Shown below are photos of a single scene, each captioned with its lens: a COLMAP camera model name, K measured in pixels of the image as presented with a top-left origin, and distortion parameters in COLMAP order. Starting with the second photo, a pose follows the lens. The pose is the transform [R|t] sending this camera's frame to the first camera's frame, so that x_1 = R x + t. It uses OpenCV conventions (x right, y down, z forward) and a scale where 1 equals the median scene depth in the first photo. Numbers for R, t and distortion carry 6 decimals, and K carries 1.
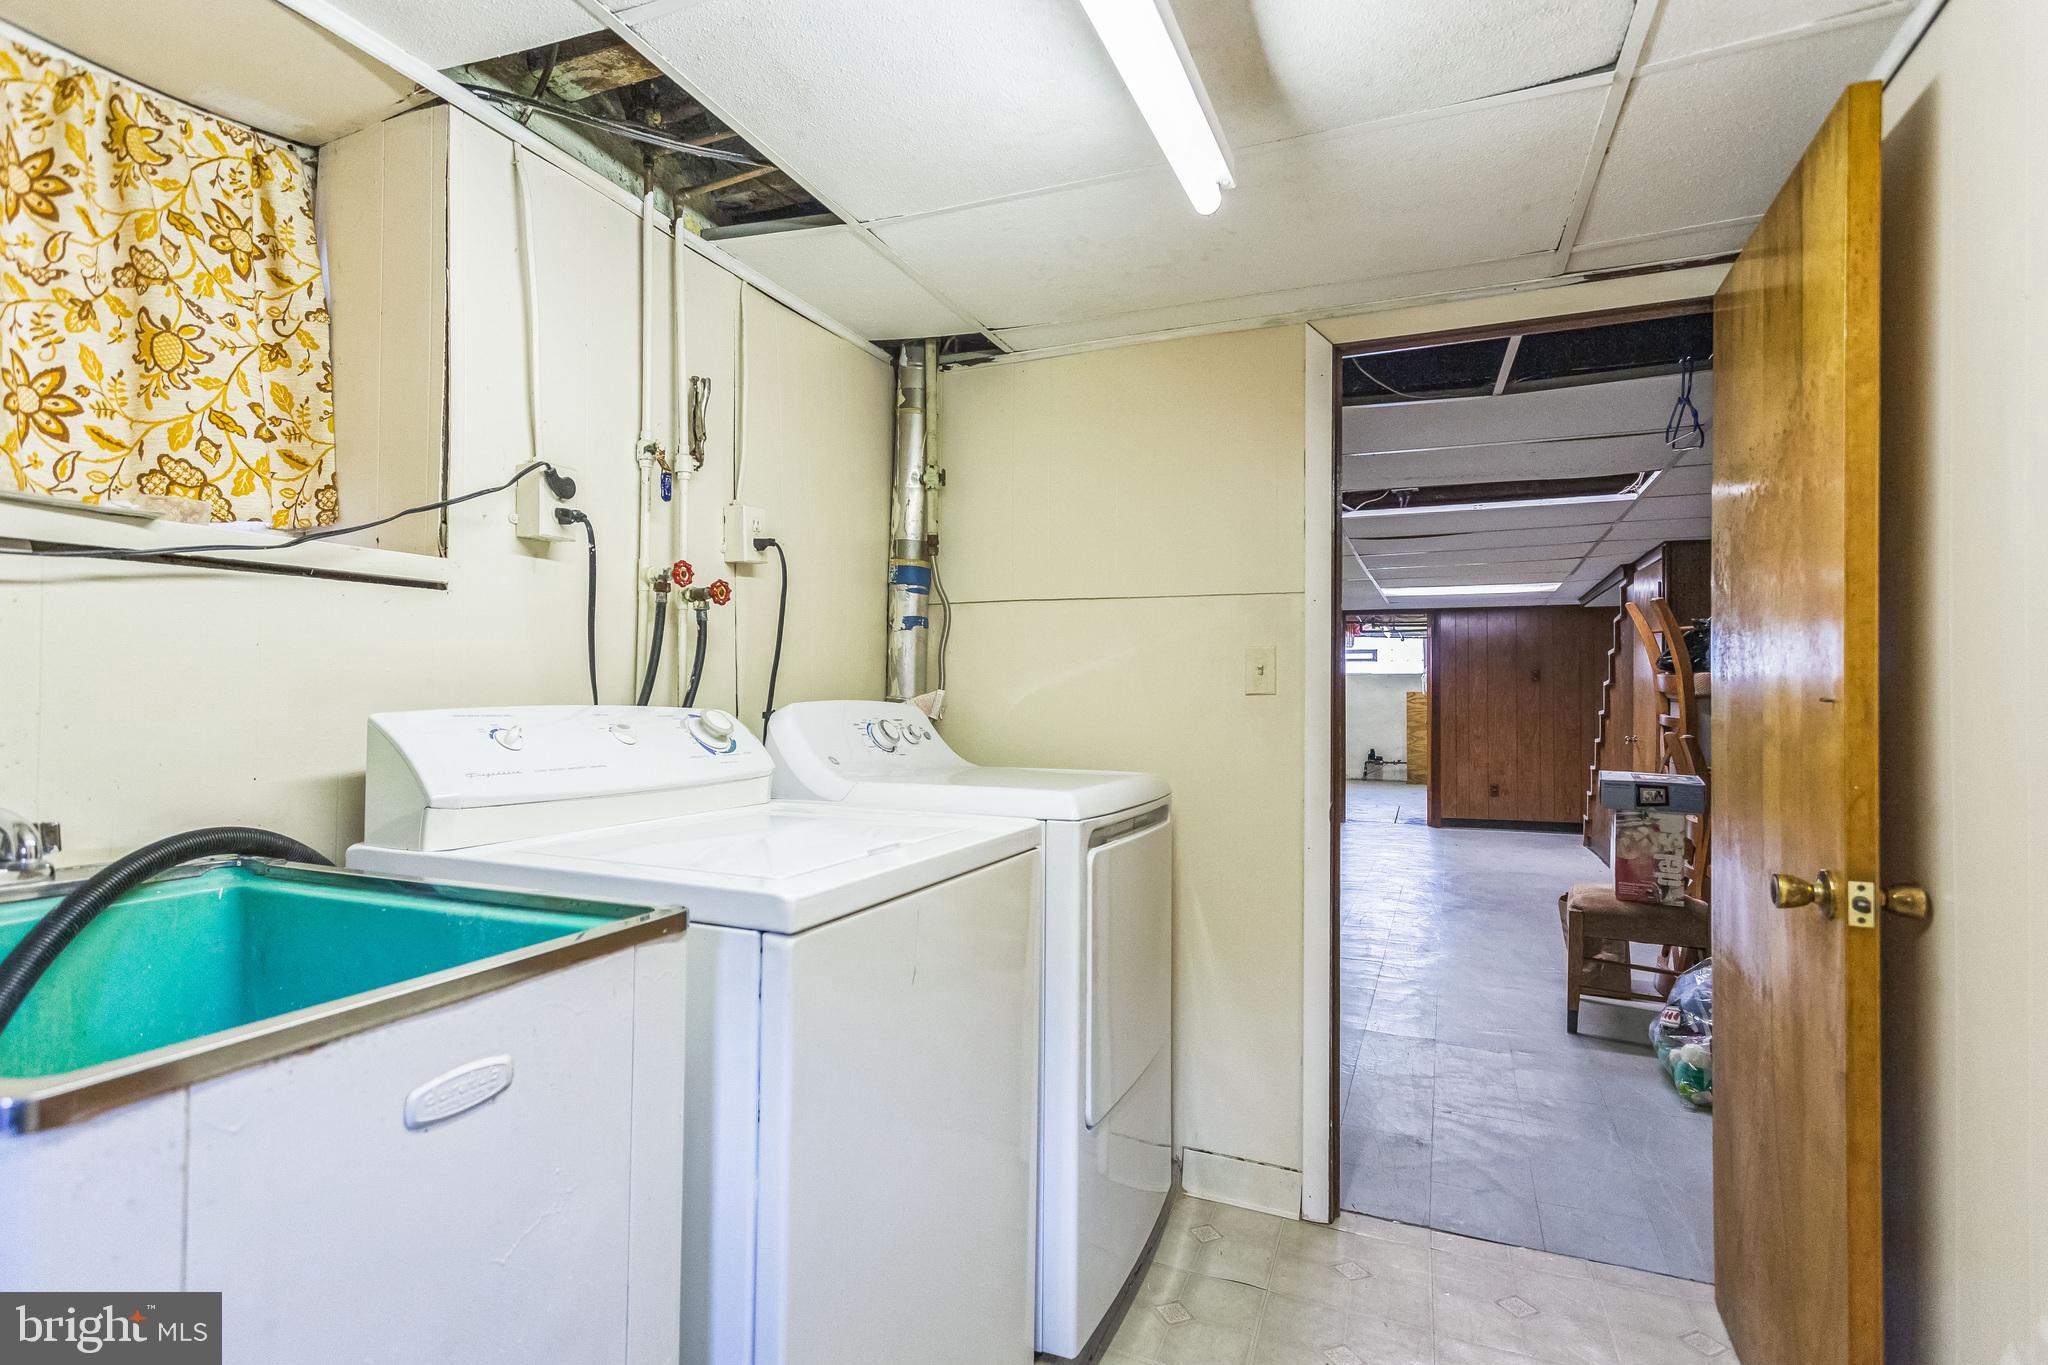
lens RADIAL K [[998.2, 0, 1026.0], [0, 998.2, 684.6], [0, 0, 1]] dist [0.002889, 0.001688]
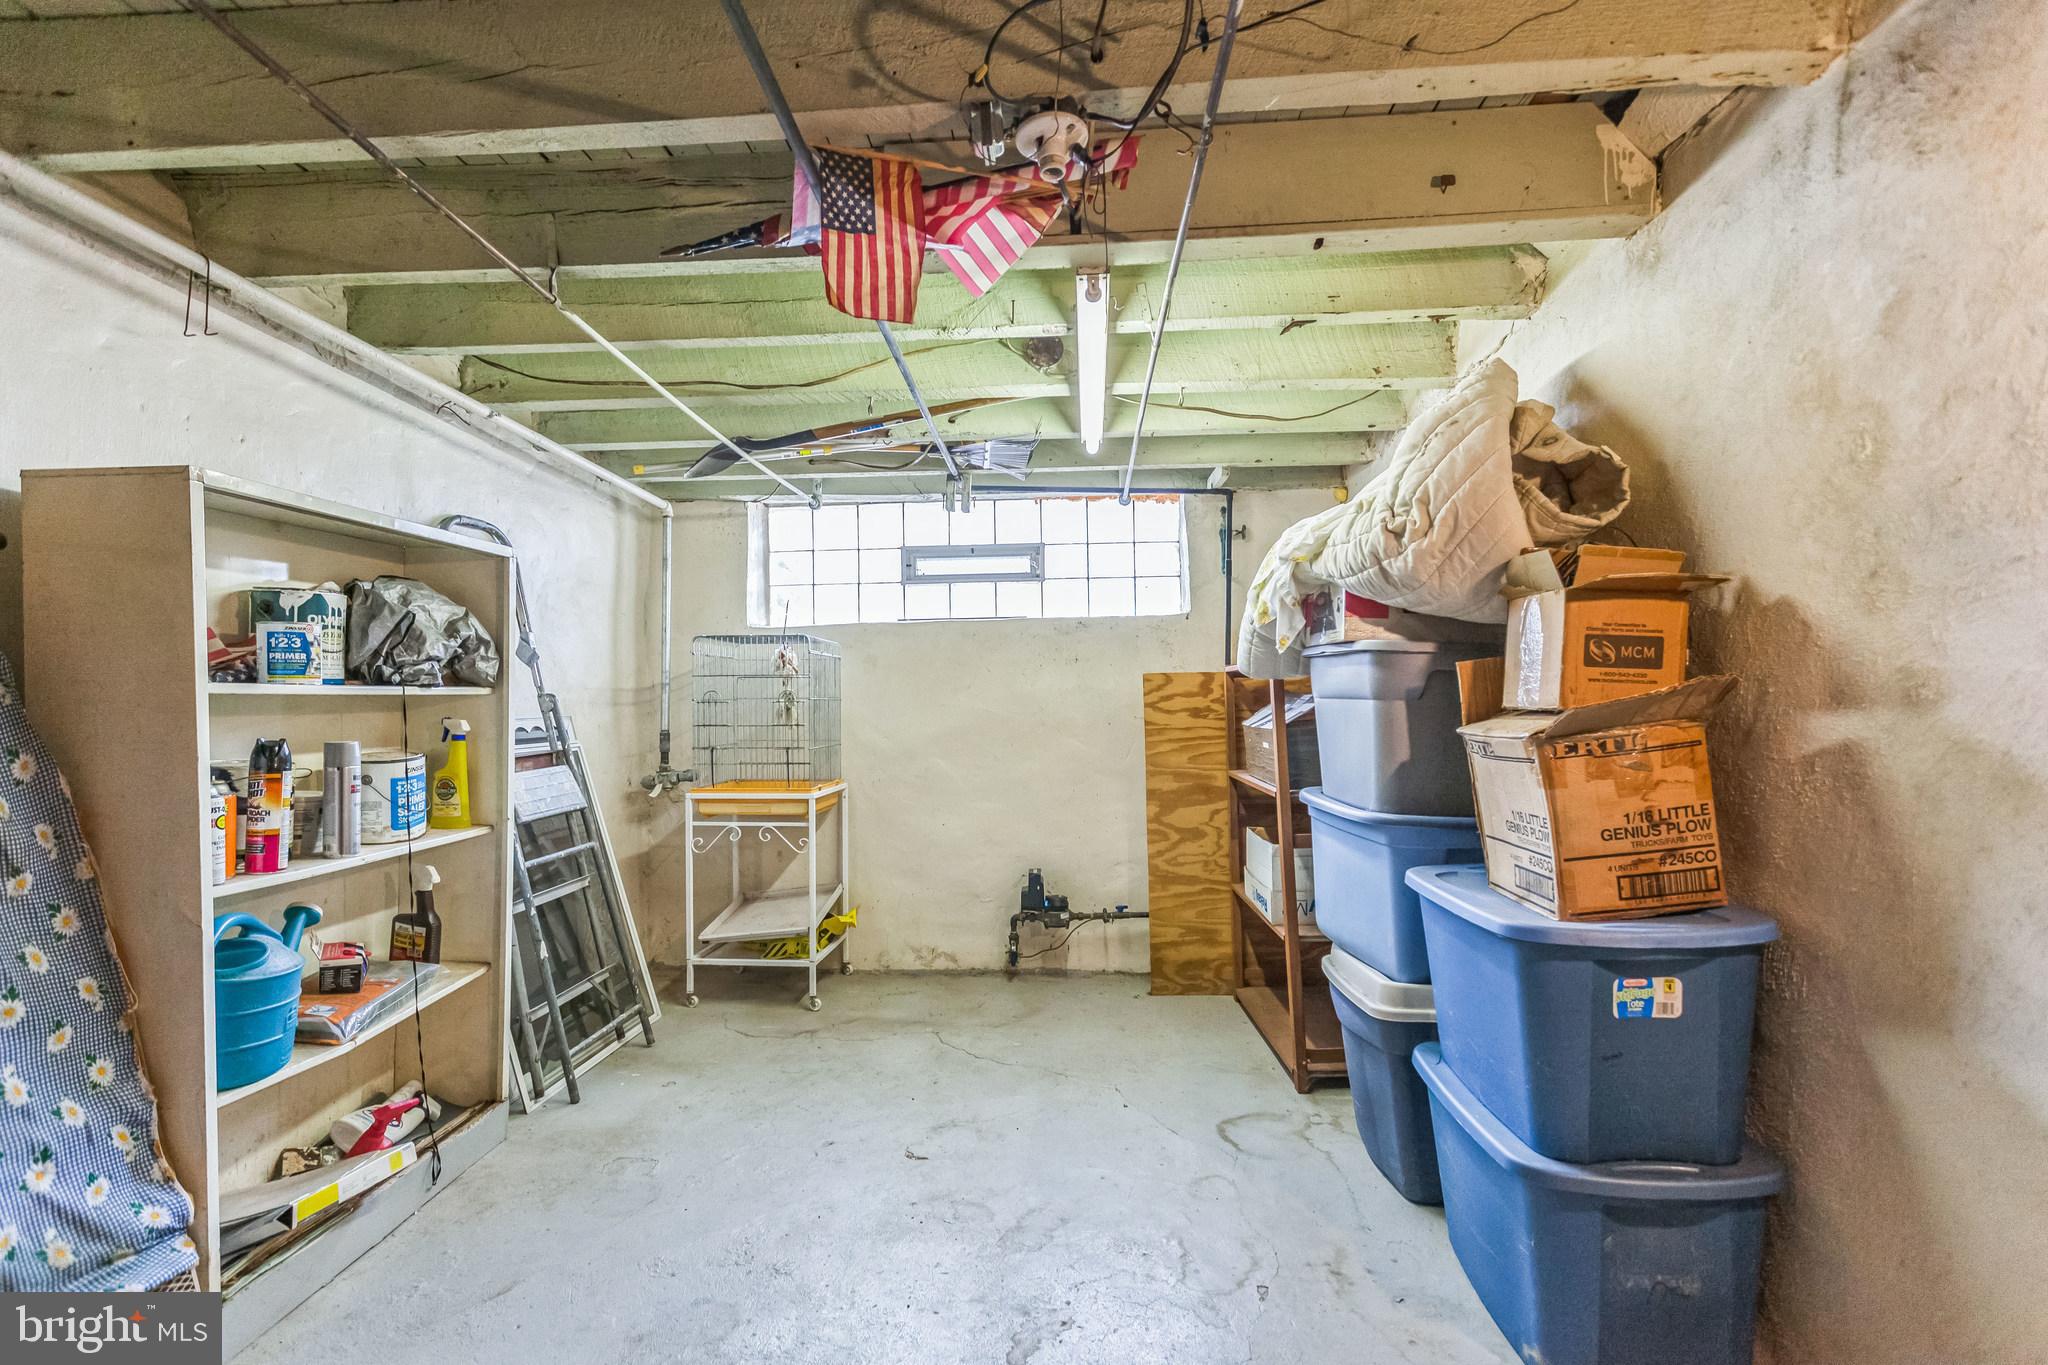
lens RADIAL K [[998.2, 0, 1018.1], [0, 998.2, 687.4], [0, 0, 1]] dist [0.002889, 0.001688]
pose [[0.938312, -0.005065, 0.345751, 0.242247], [0.006729, 0.999971, -0.003613, 0.011965], [-0.345723, 0.005717, 0.938319, 0.730133]]
